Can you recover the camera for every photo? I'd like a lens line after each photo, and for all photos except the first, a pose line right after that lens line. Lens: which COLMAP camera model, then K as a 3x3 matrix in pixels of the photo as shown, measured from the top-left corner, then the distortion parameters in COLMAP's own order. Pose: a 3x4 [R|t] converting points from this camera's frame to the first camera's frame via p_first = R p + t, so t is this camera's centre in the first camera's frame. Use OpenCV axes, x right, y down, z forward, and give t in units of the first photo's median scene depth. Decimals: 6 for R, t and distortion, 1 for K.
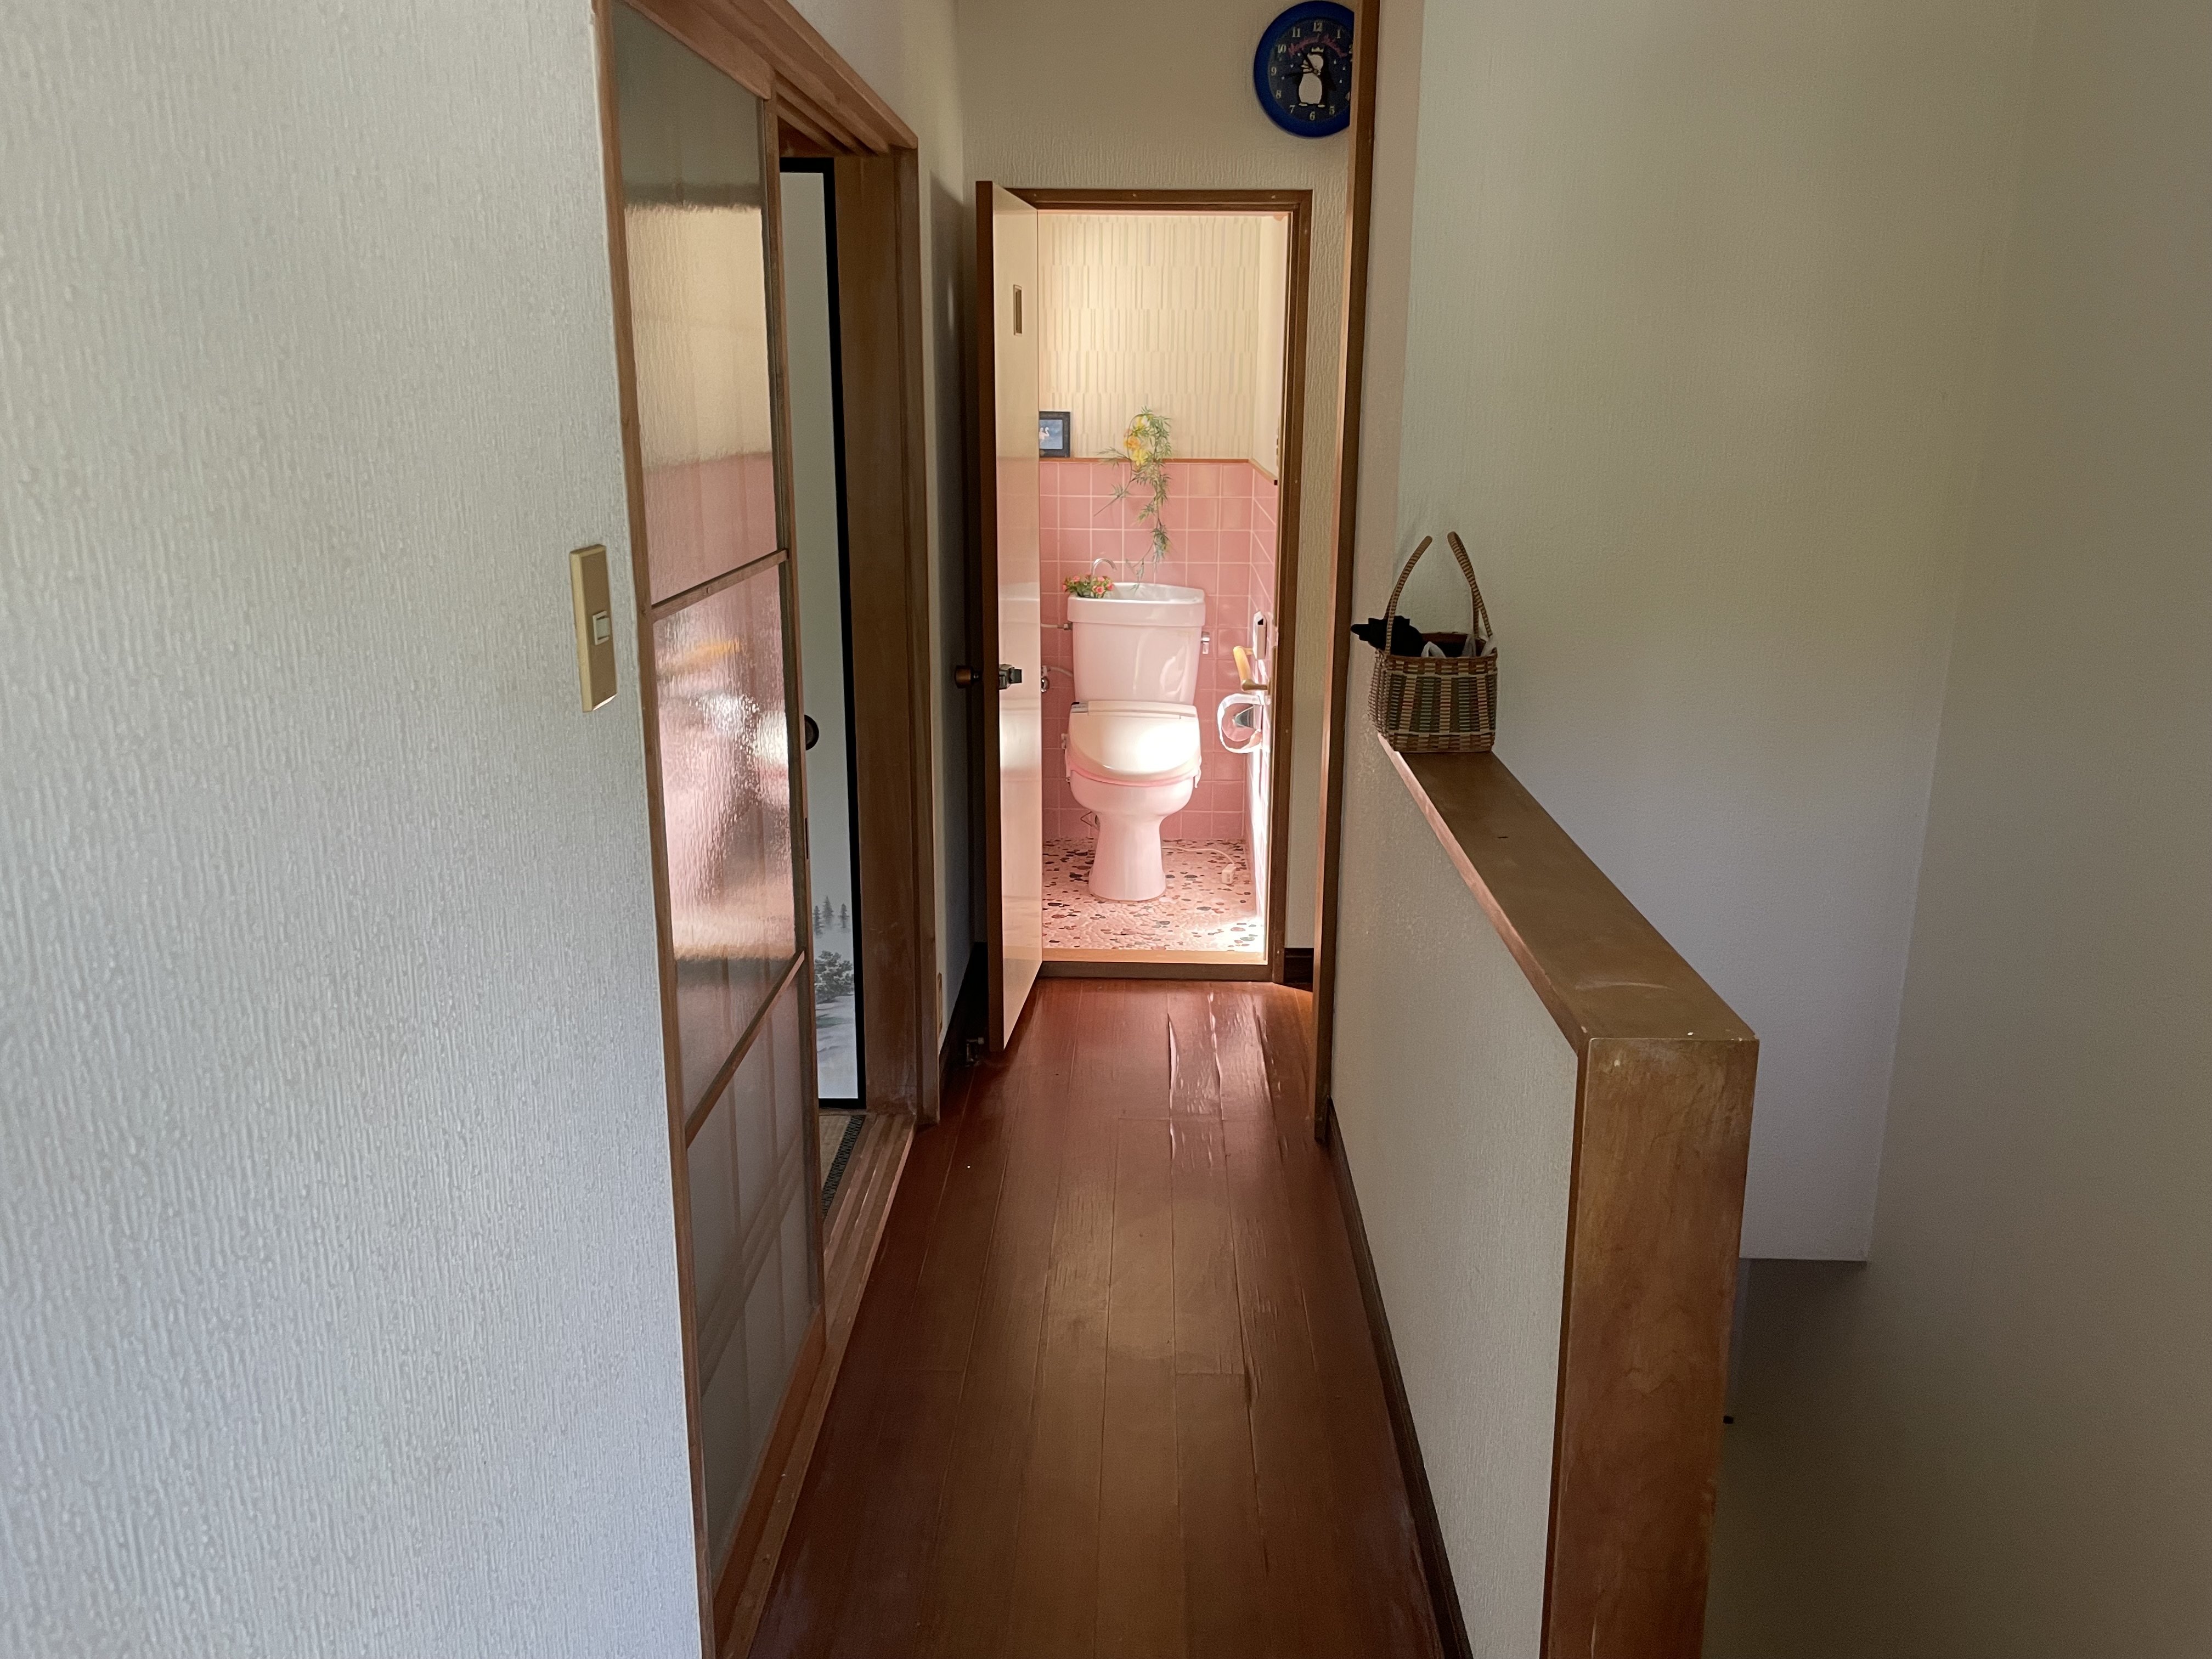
lens RADIAL K [[1685.3, 0, 1103.1], [0, 1685.3, 812.5], [0, 0, 1]] dist [0.046153, -0.077896]
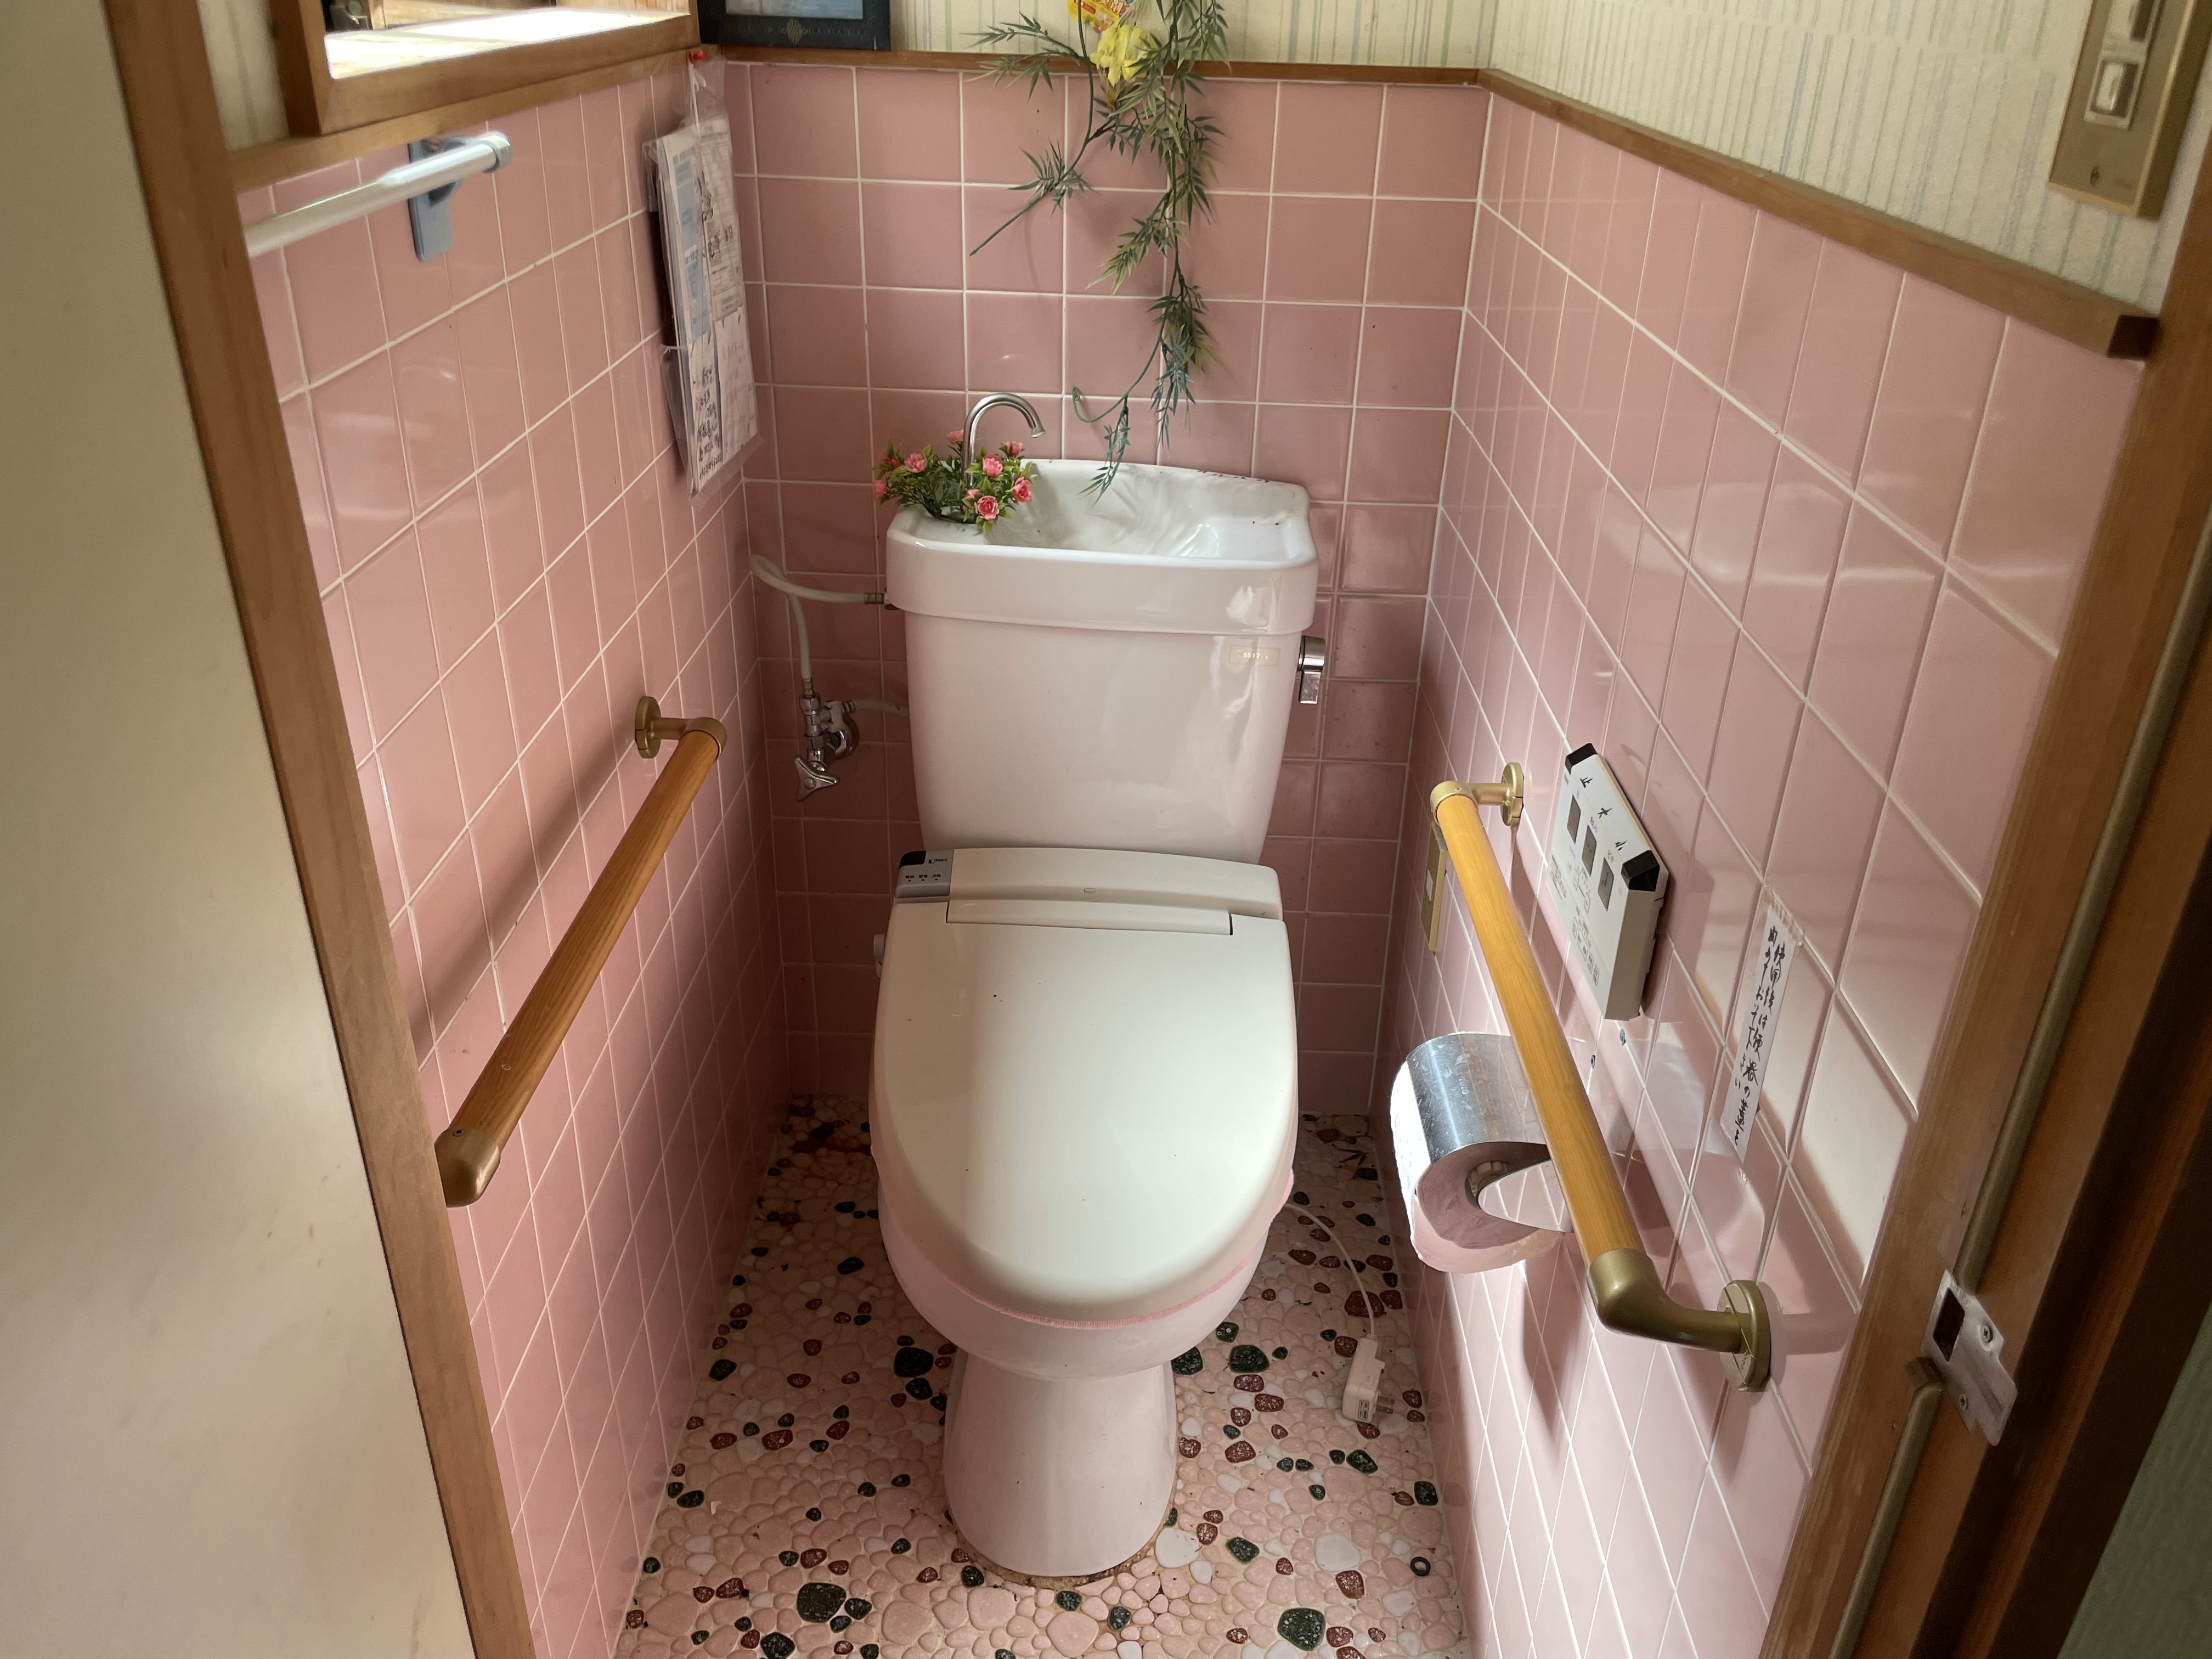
lens RADIAL K [[1685.3, 0, 1116.3], [0, 1685.3, 822.0], [0, 0, 1]] dist [0.046153, -0.077896]
pose [[0.999790, 0.010888, 0.017353, 0.017148], [-0.014488, 0.974667, 0.223190, -0.143167], [-0.014483, -0.223395, 0.974620, 0.668224]]
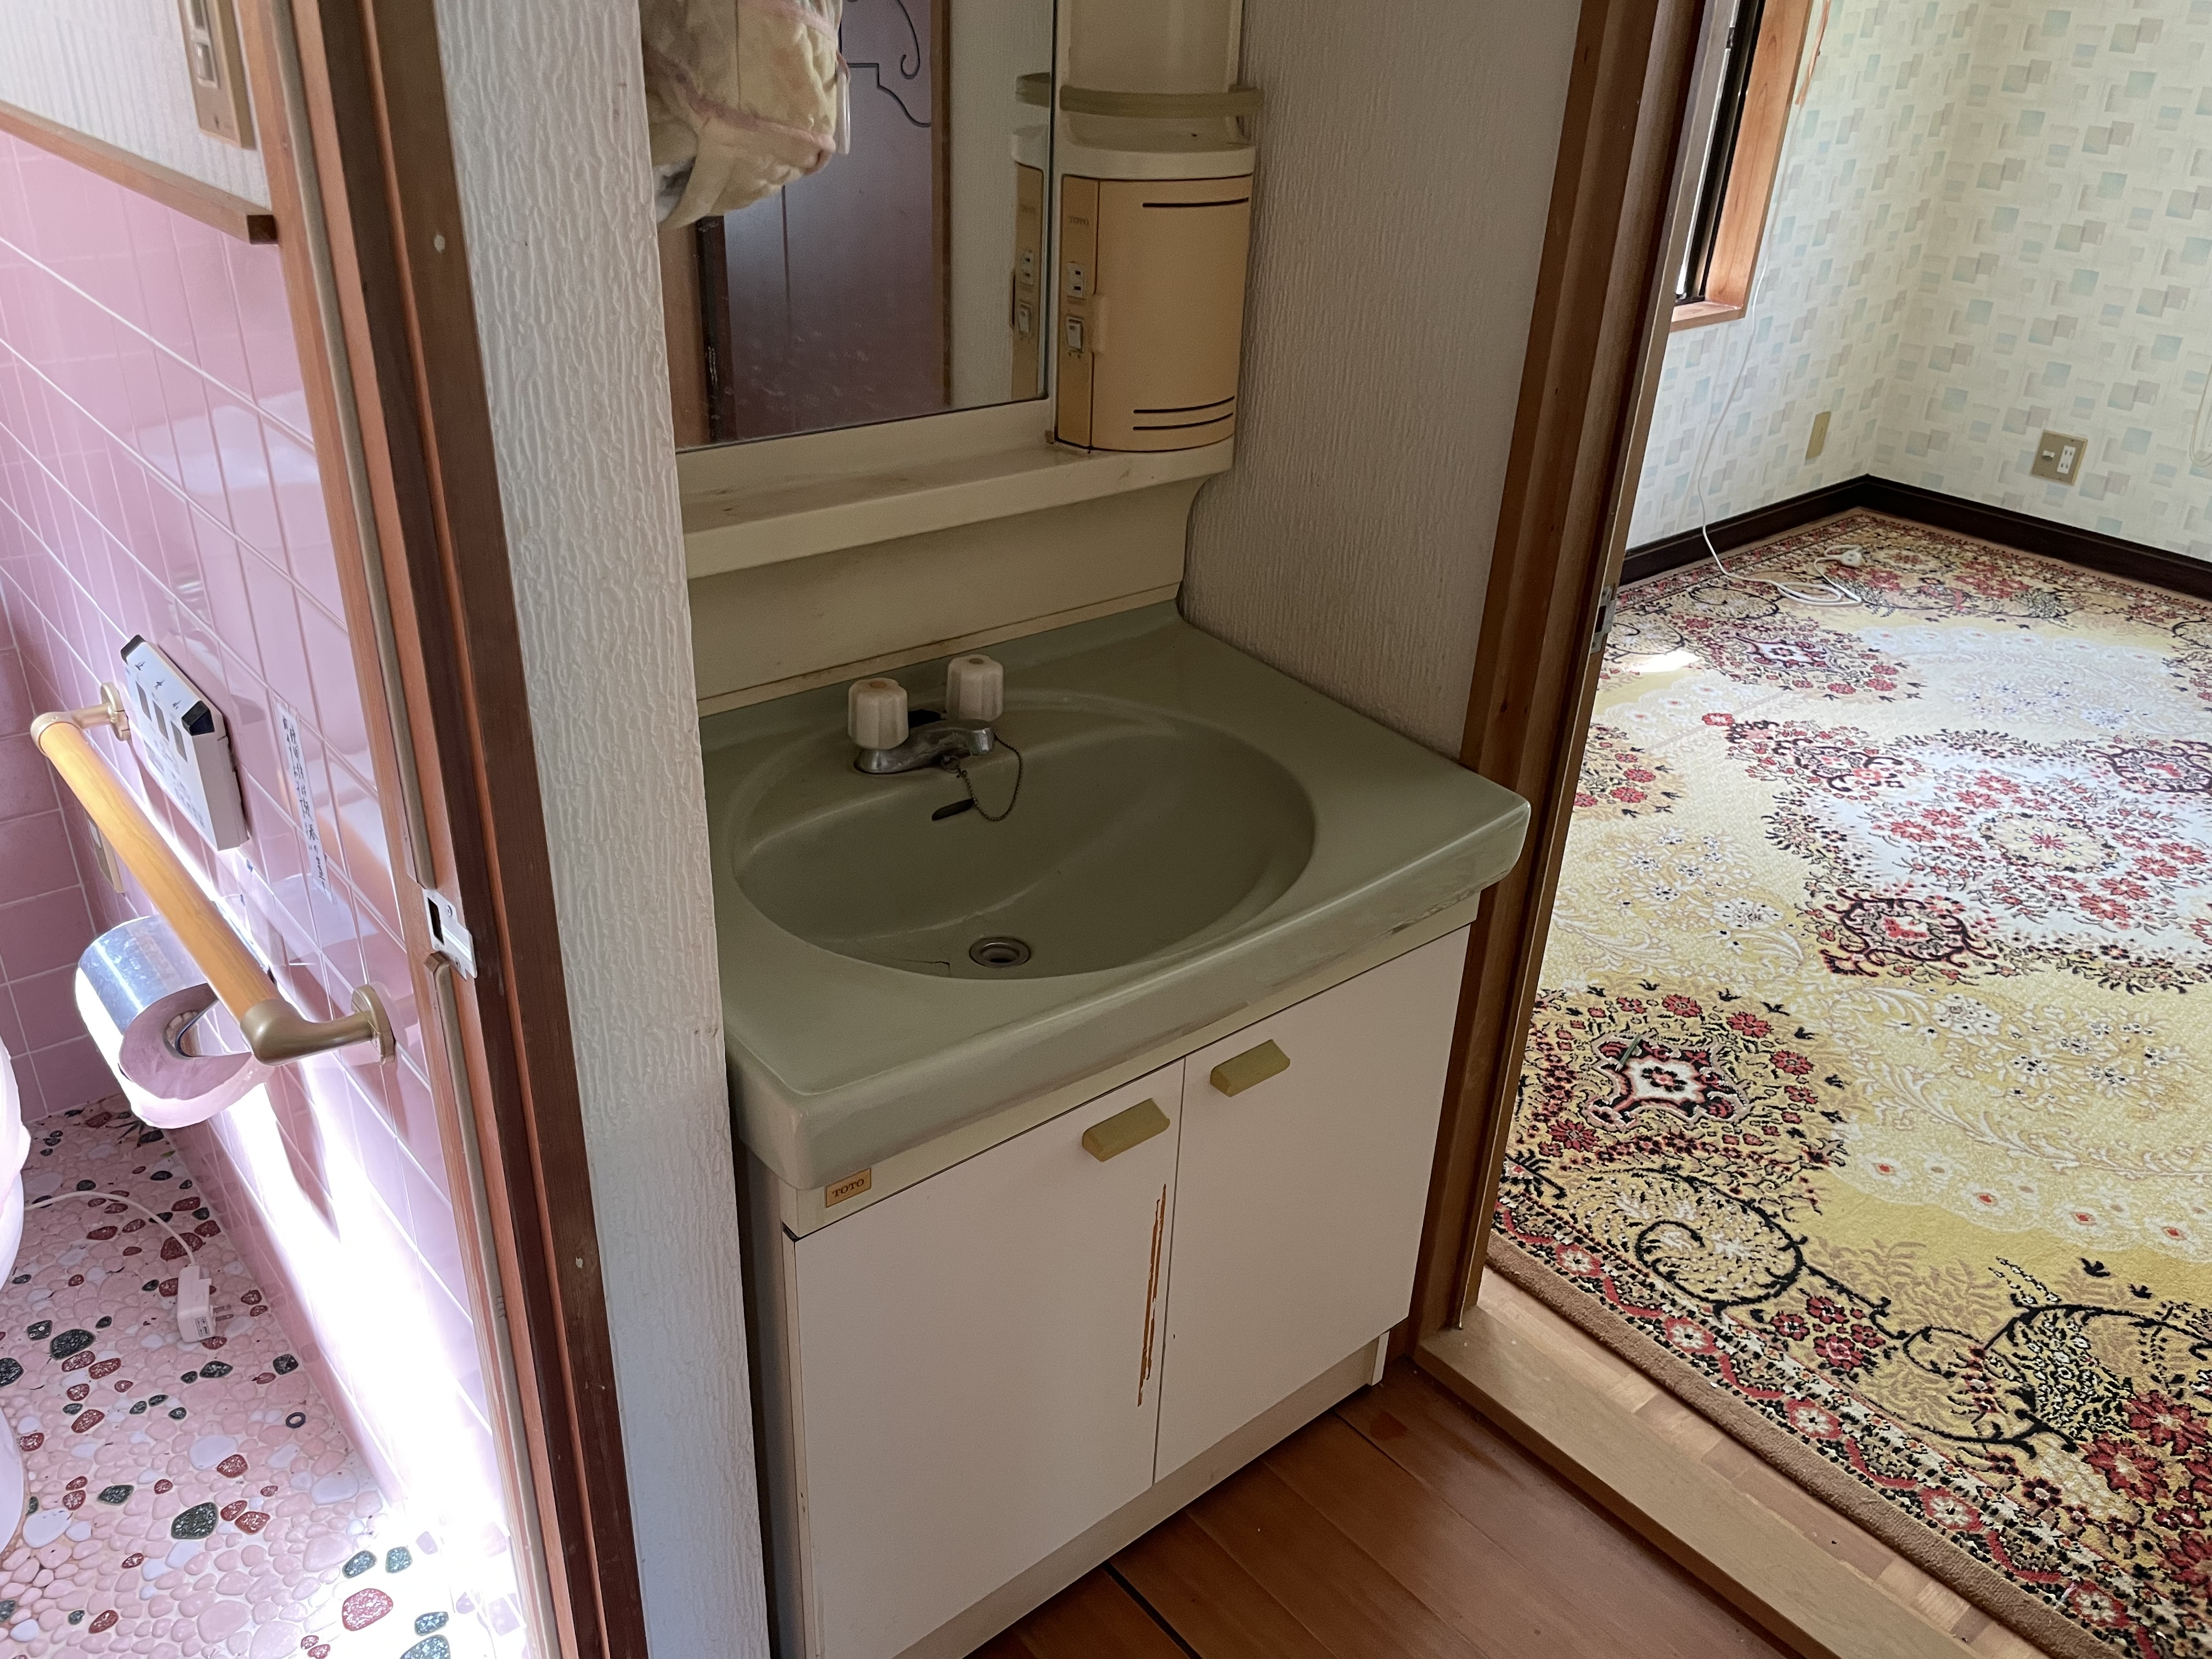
lens RADIAL K [[1685.3, 0, 1111.6], [0, 1685.3, 828.8], [0, 0, 1]] dist [0.046153, -0.077896]
pose [[0.731959, -0.294922, 0.614213, 0.025368], [0.128313, 0.945002, 0.300844, -0.134852], [-0.669158, -0.141394, 0.729545, 0.603191]]
